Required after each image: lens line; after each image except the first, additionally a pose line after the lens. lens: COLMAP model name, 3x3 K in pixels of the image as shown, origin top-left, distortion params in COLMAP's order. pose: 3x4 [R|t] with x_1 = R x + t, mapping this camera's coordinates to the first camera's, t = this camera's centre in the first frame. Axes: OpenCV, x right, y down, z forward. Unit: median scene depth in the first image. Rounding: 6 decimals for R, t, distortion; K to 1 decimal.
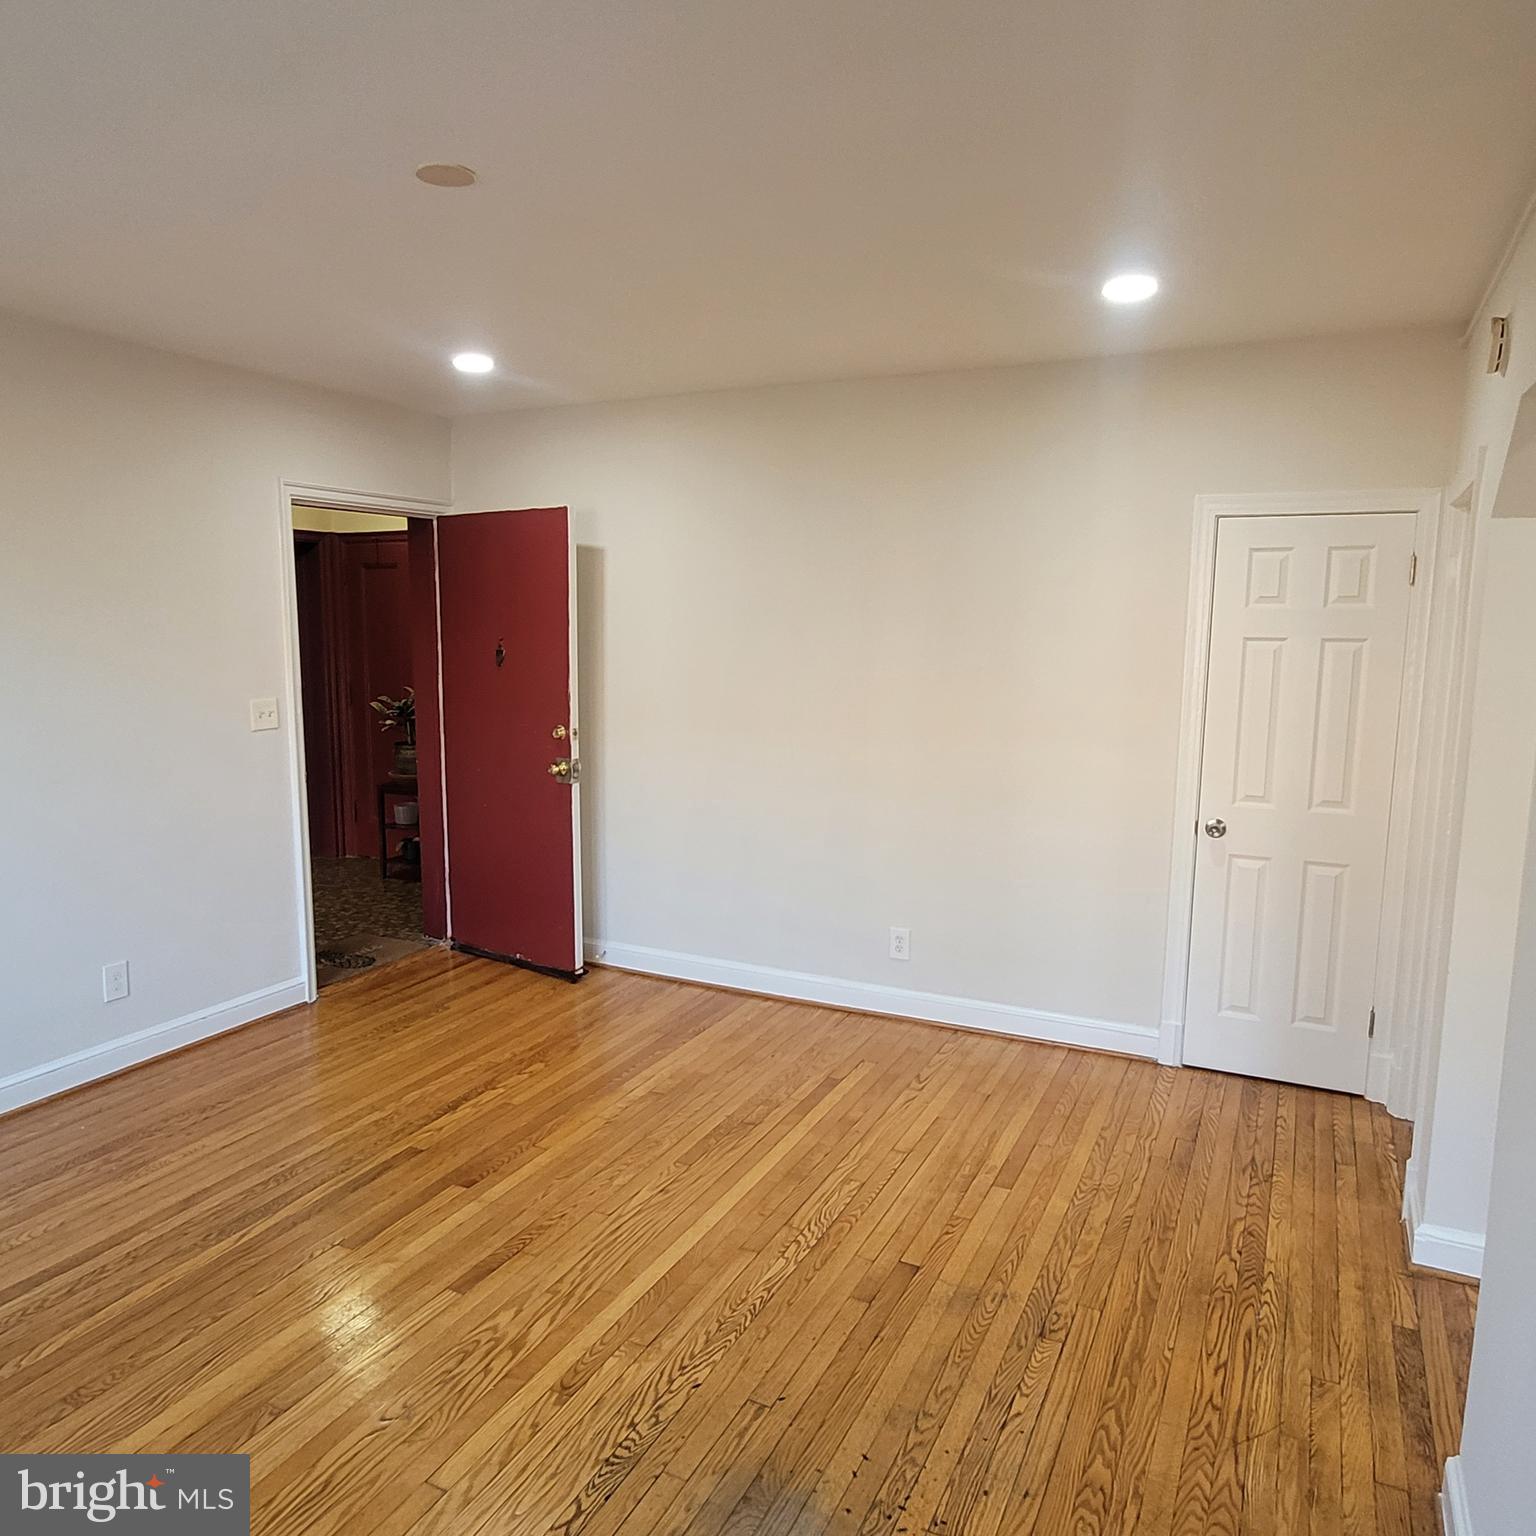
lens RADIAL K [[1117.6, 0, 761.2], [0, 1117.6, 763.0], [0, 0, 1]] dist [0.004925, -0.001581]
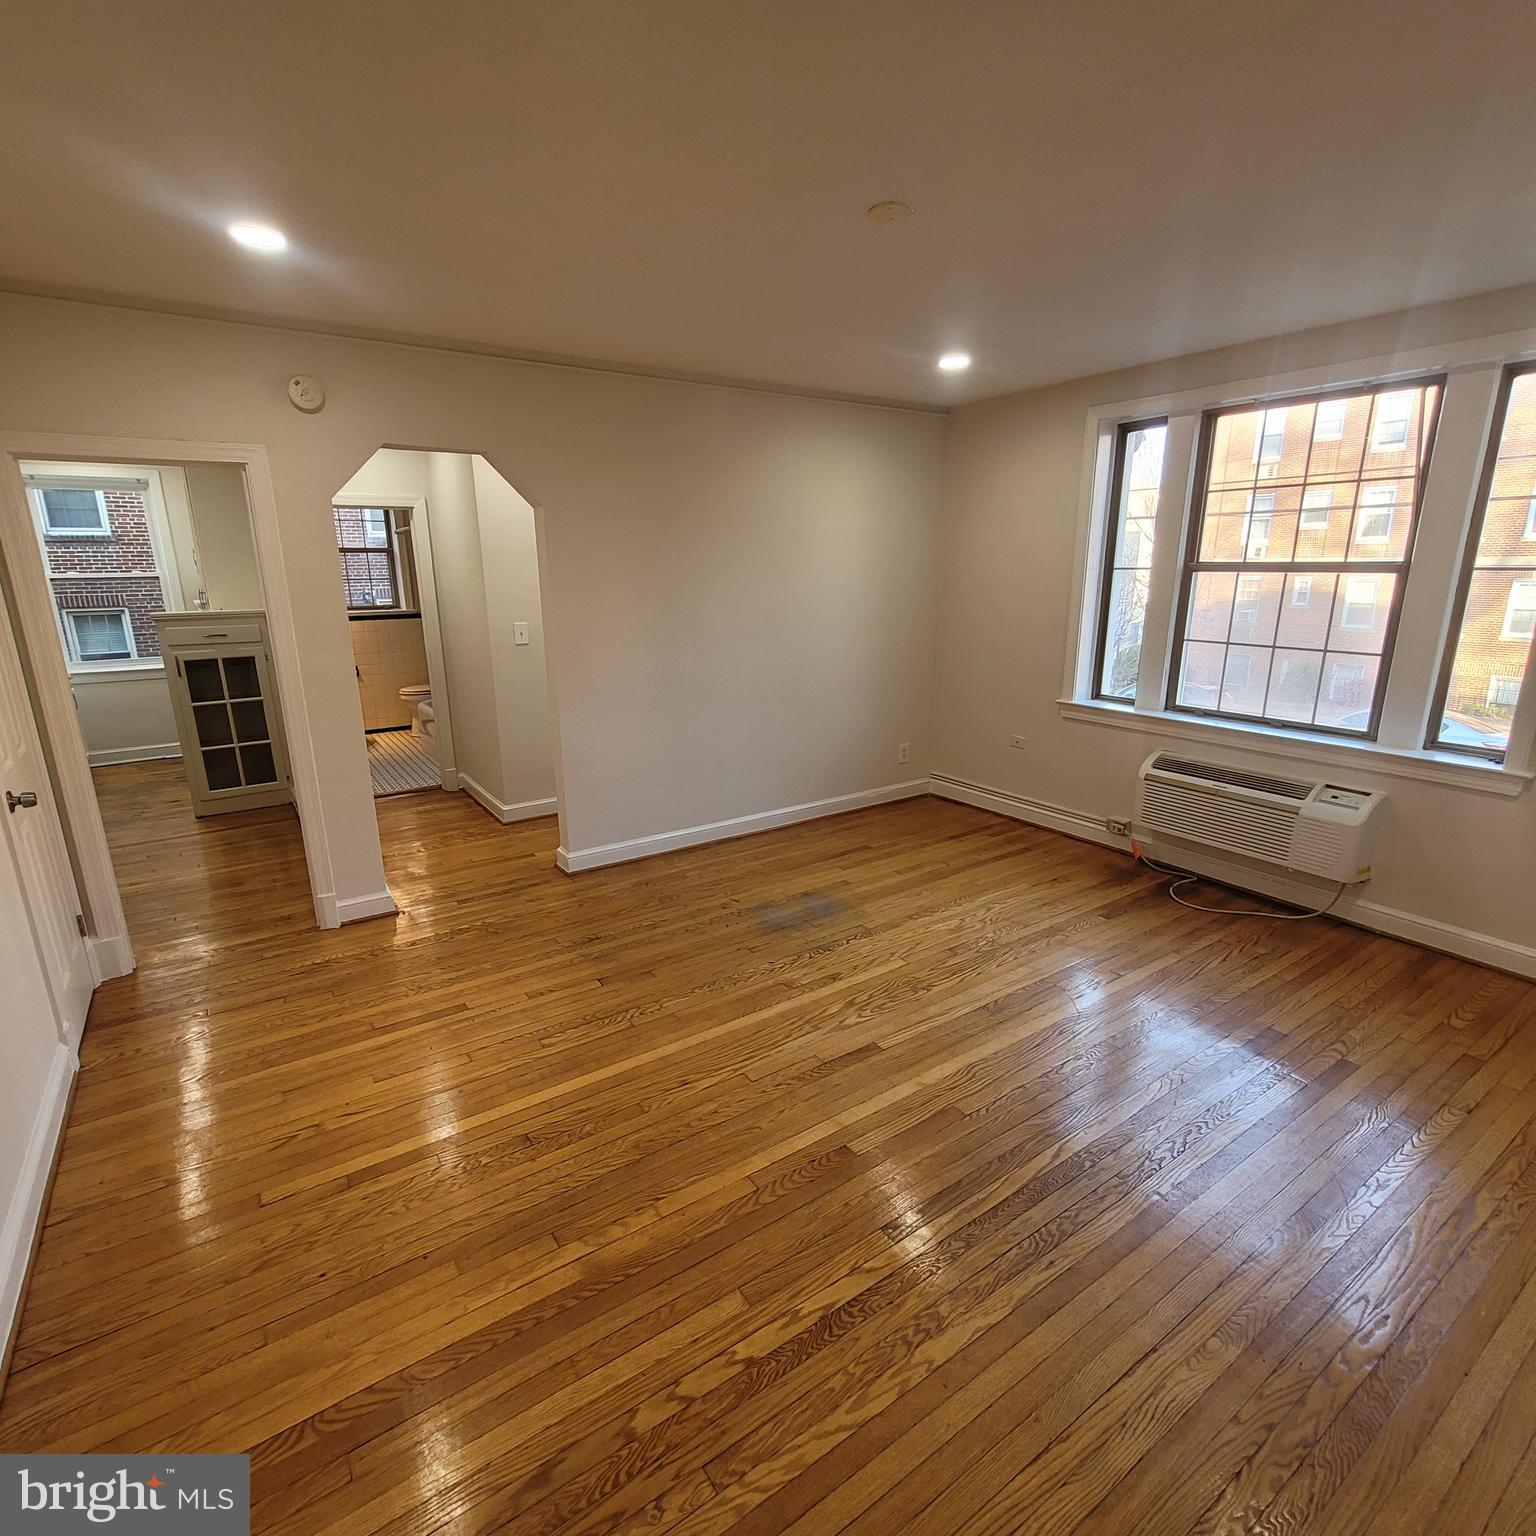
lens RADIAL K [[798.0, 0, 761.0], [0, 798.0, 773.3], [0, 0, 1]] dist [0.000620, -0.000076]
pose [[-0.867073, -0.129871, 0.480955, -0.578579], [0.063200, 0.928947, 0.364779, -0.220351], [-0.494156, 0.346687, -0.797256, 1.739997]]
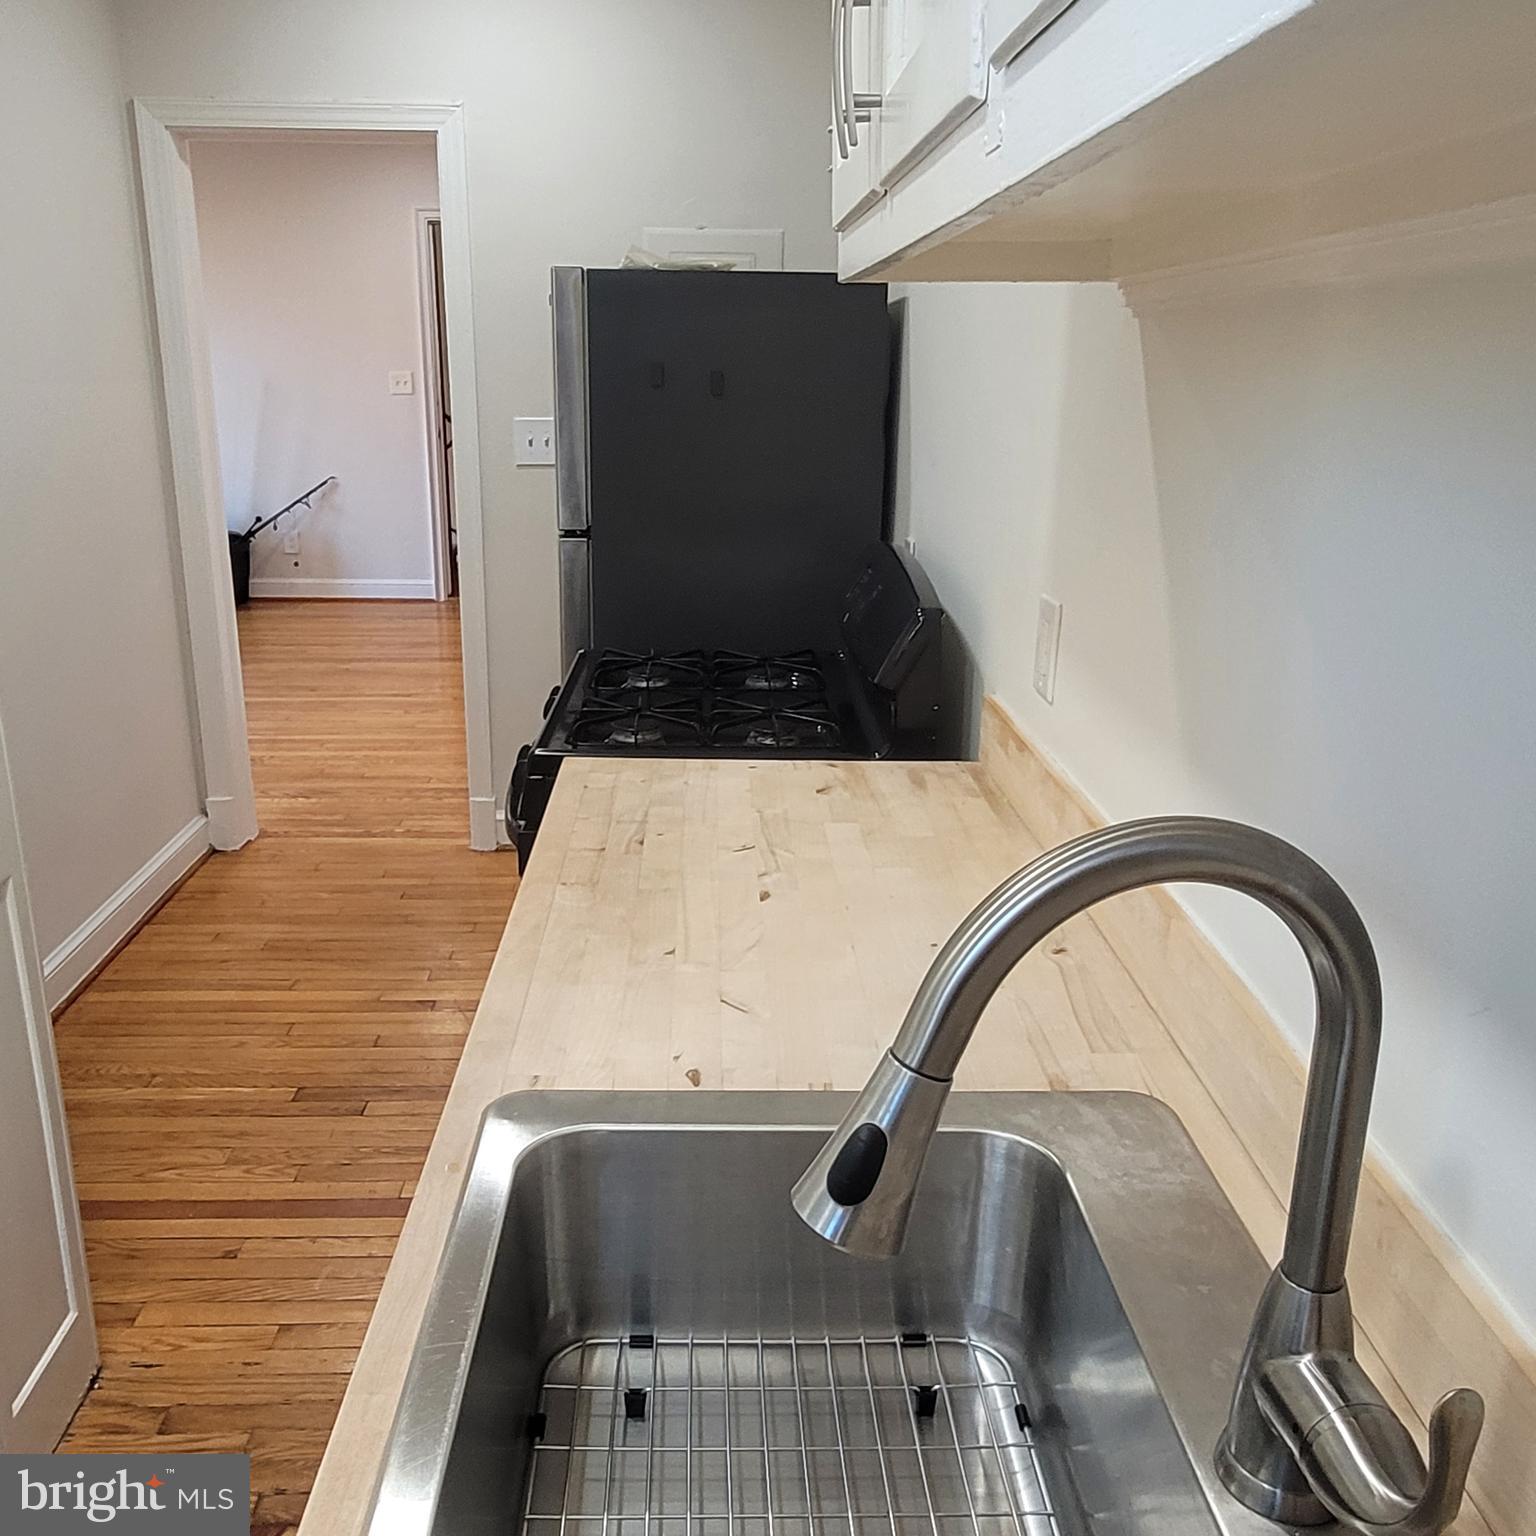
lens RADIAL K [[1388.7, 0, 749.9], [0, 1388.7, 774.4], [0, 0, 1]] dist [0.002619, -0.004390]
pose [[0.467926, 0.263108, -0.843694, 2.273553], [-0.120710, 0.964736, 0.233908, -0.056810], [0.875485, -0.007609, 0.483185, 0.851859]]
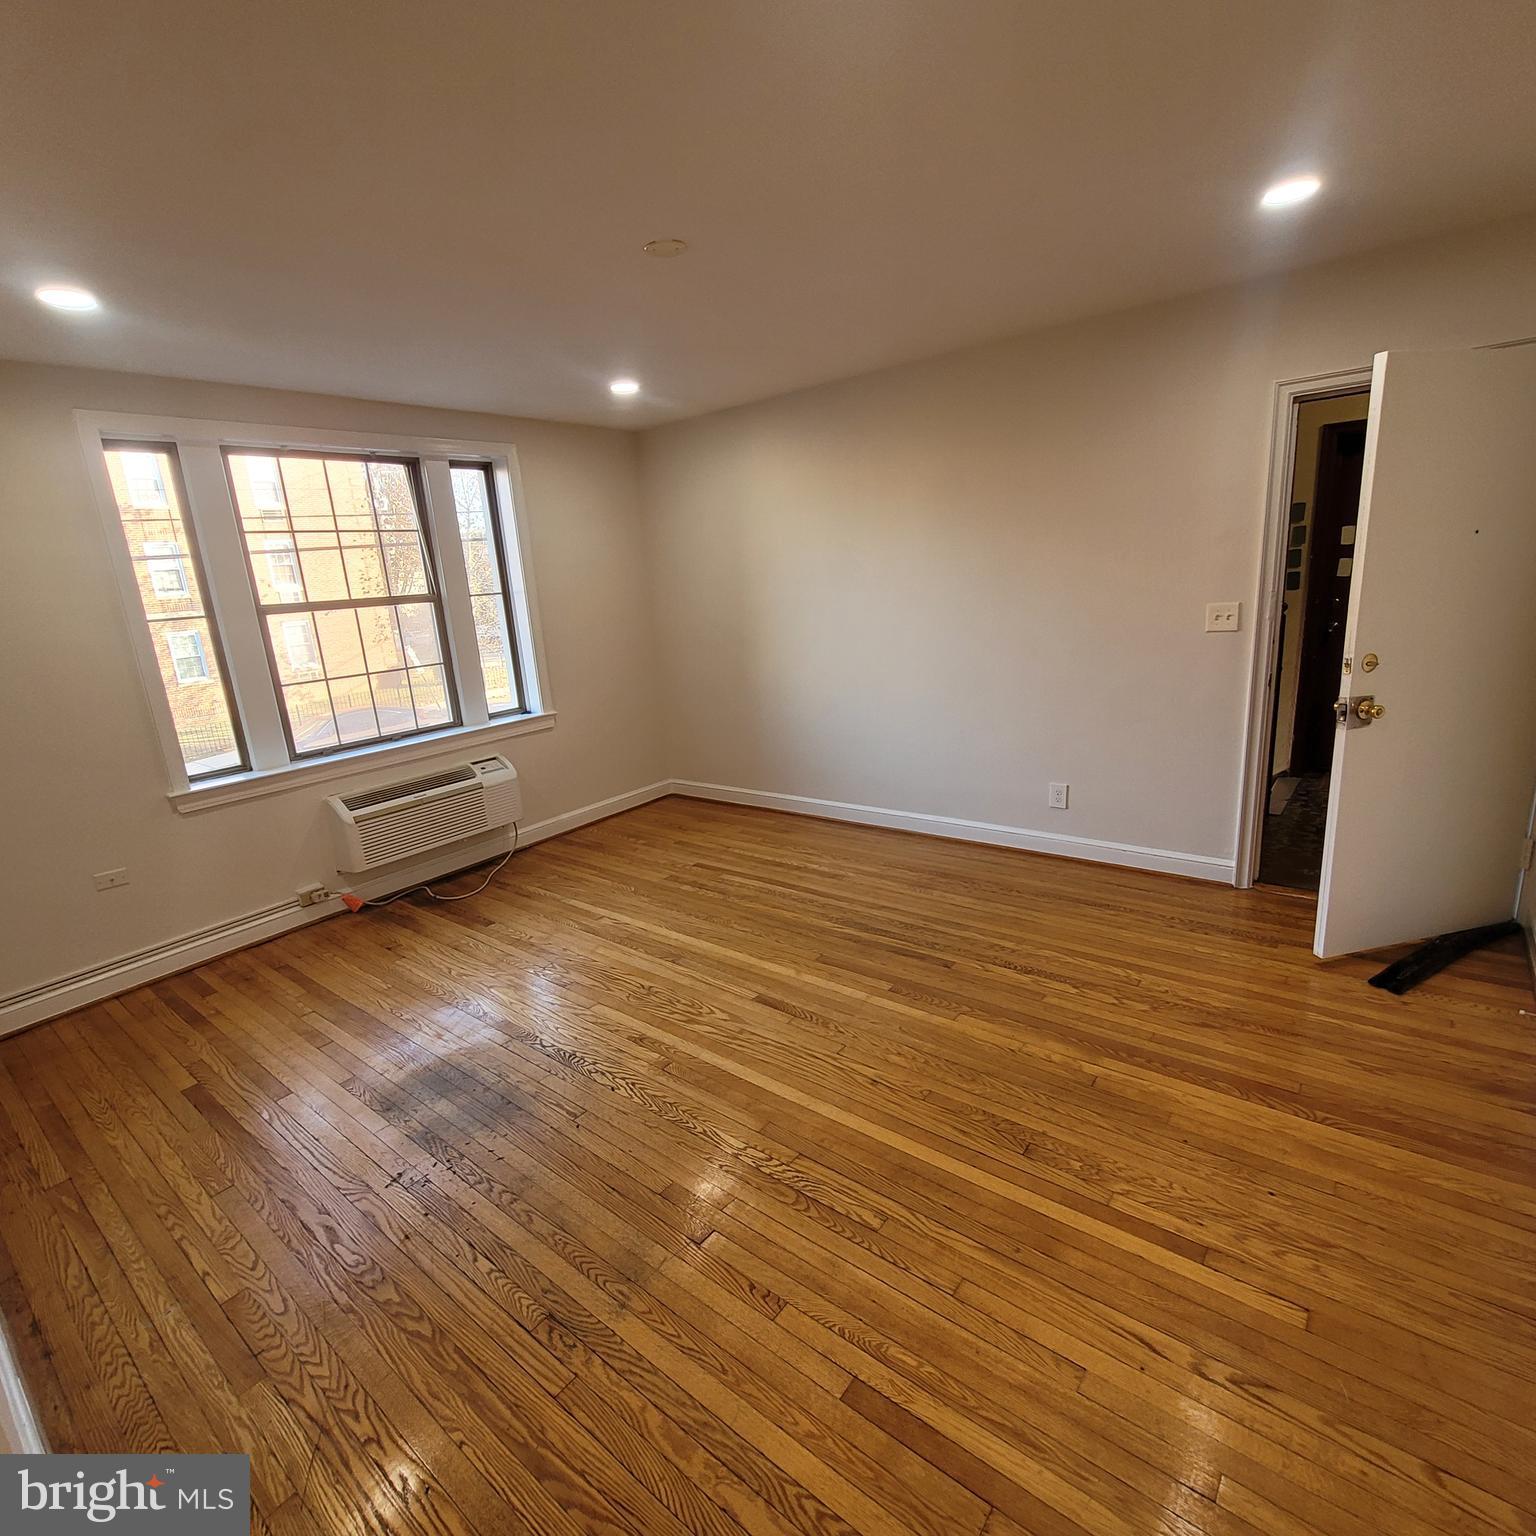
lens RADIAL K [[797.9, 0, 760.2], [0, 797.9, 775.2], [0, 0, 1]] dist [0.002361, -0.000821]
pose [[-0.220163, 0.249822, -0.942930, 0.700520], [-0.054250, 0.962017, 0.267546, -0.128211], [0.973953, 0.110057, -0.198248, 1.184033]]
